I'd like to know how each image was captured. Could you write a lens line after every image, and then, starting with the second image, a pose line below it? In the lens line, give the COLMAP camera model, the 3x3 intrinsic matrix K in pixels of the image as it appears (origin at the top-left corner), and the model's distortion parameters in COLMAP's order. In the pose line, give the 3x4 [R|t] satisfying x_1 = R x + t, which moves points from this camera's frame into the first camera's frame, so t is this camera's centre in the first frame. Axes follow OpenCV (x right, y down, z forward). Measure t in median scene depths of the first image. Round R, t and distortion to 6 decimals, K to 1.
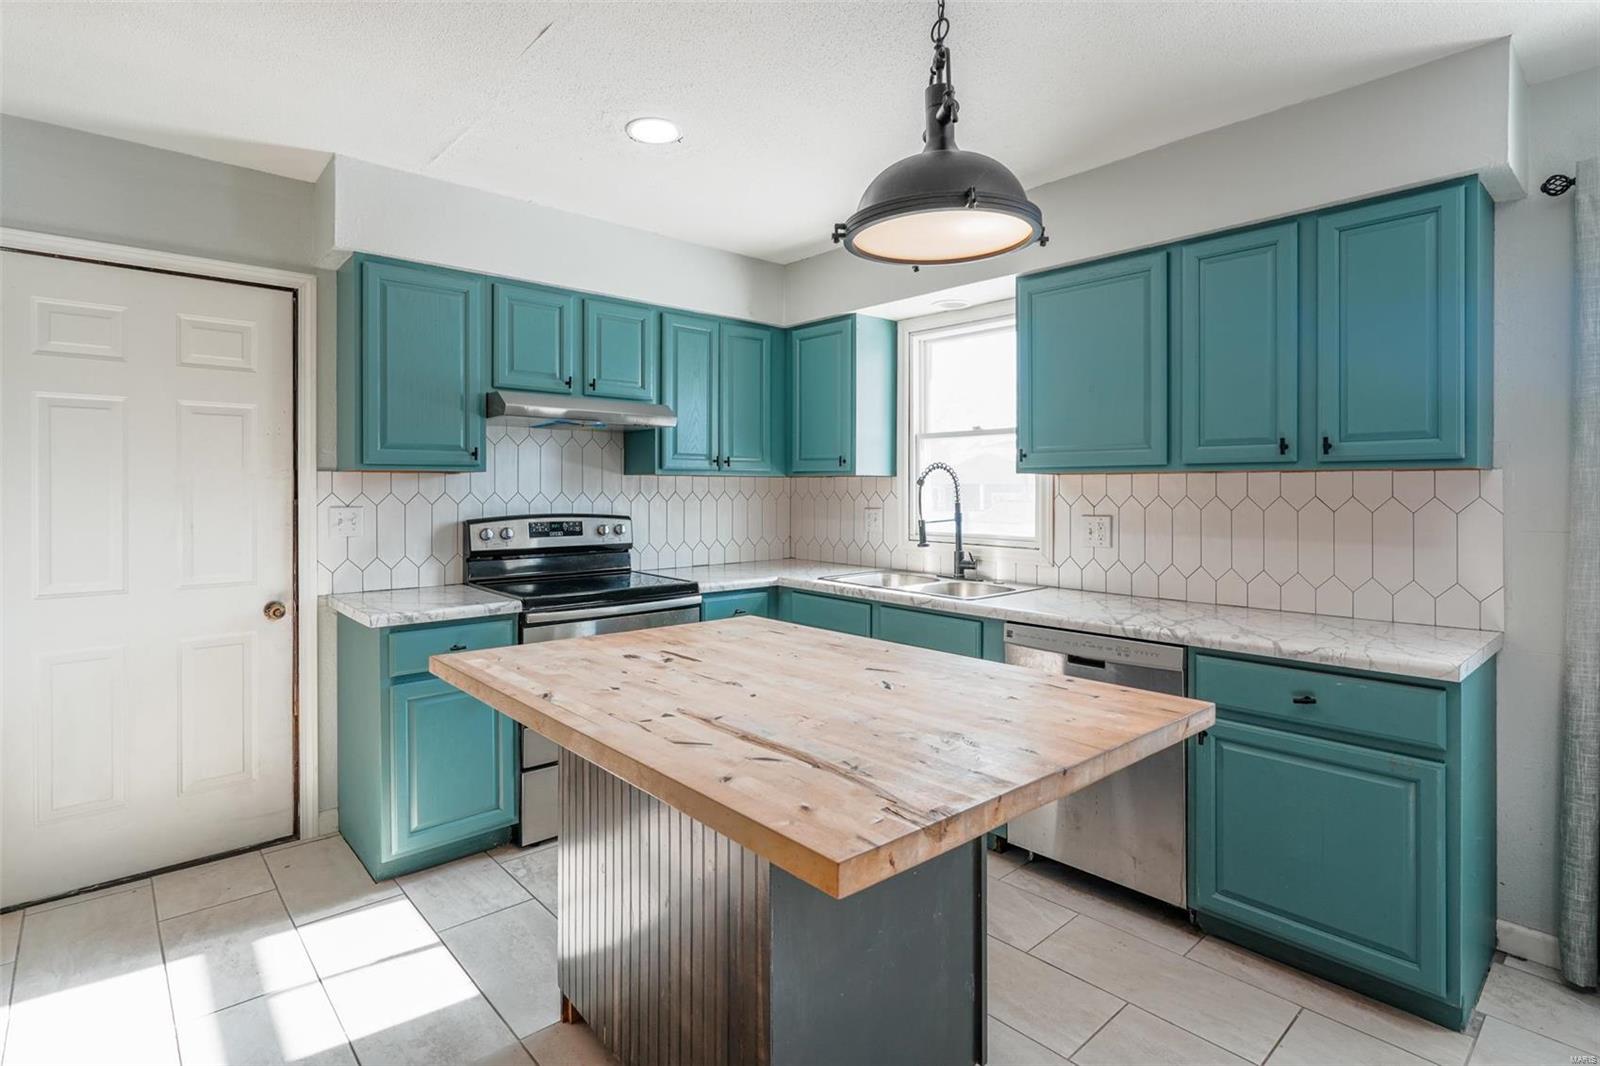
lens RADIAL K [[790.5, 0, 795.1], [0, 790.5, 498.5], [0, 0, 1]] dist [-0.000021, -0.000142]
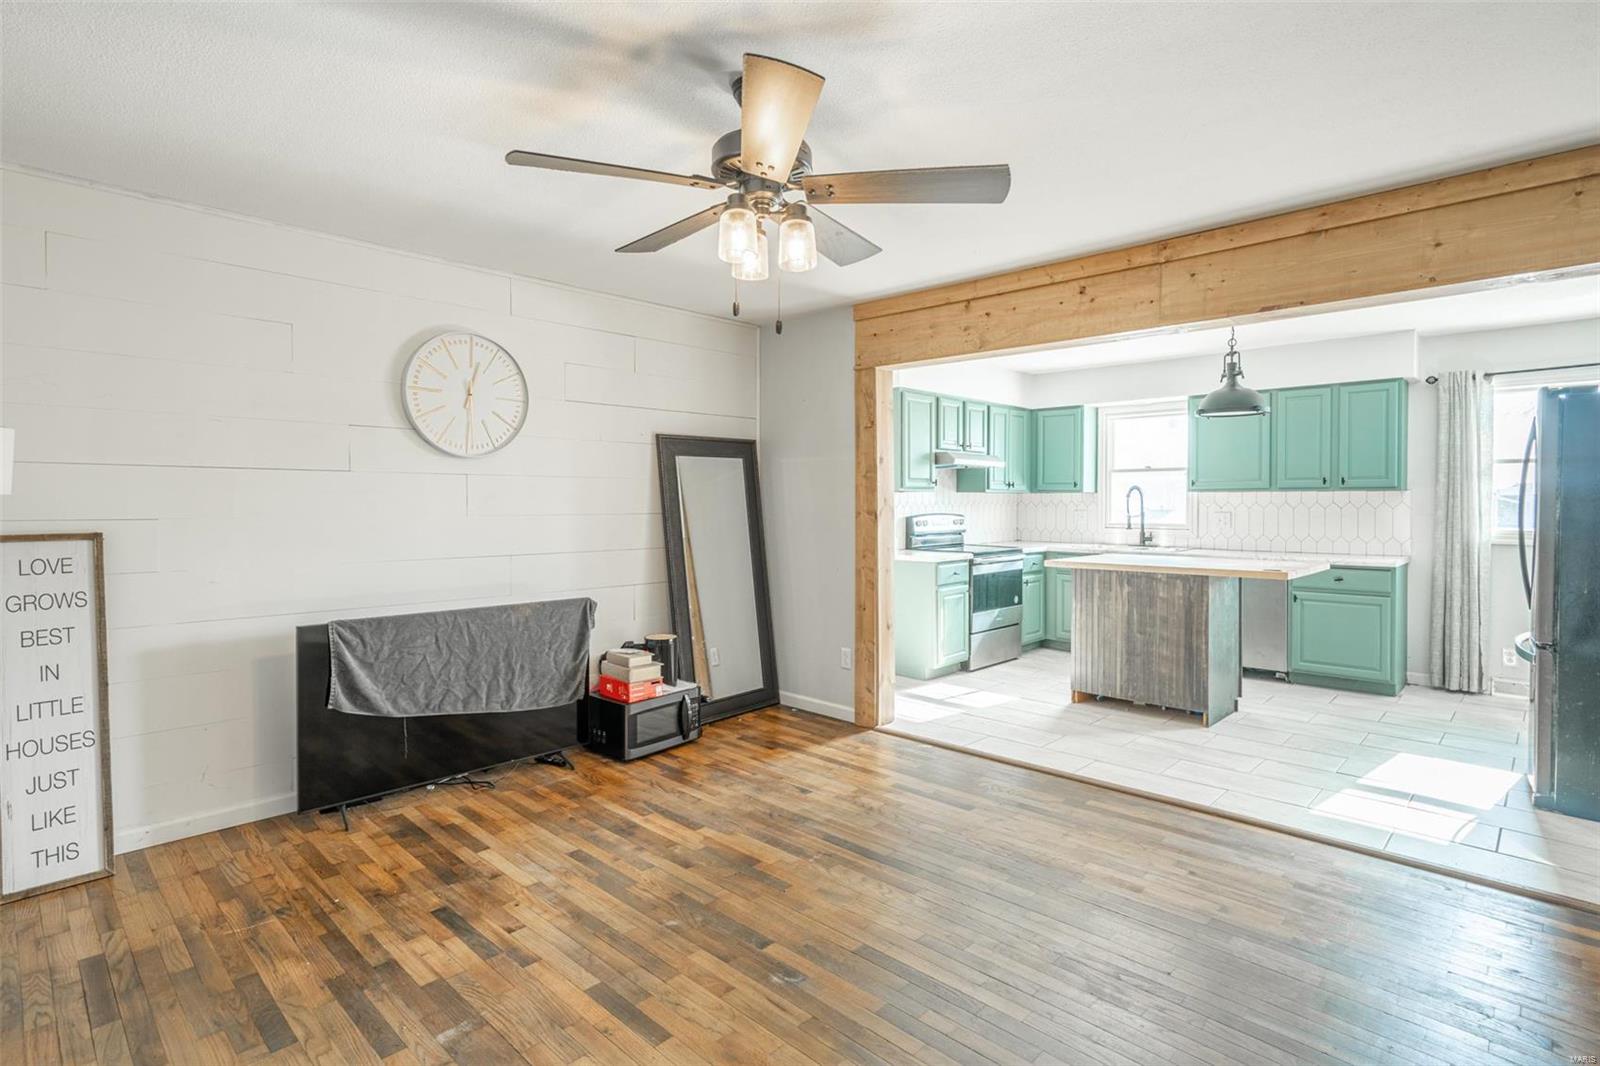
lens RADIAL K [[790.5, 0, 800.8], [0, 790.5, 521.1], [0, 0, 1]] dist [-0.000021, -0.000142]
pose [[0.997314, -0.005566, 0.073038, -0.950239], [0.004529, 0.999887, 0.014353, 0.012042], [-0.073110, -0.013984, 0.997226, -1.060587]]
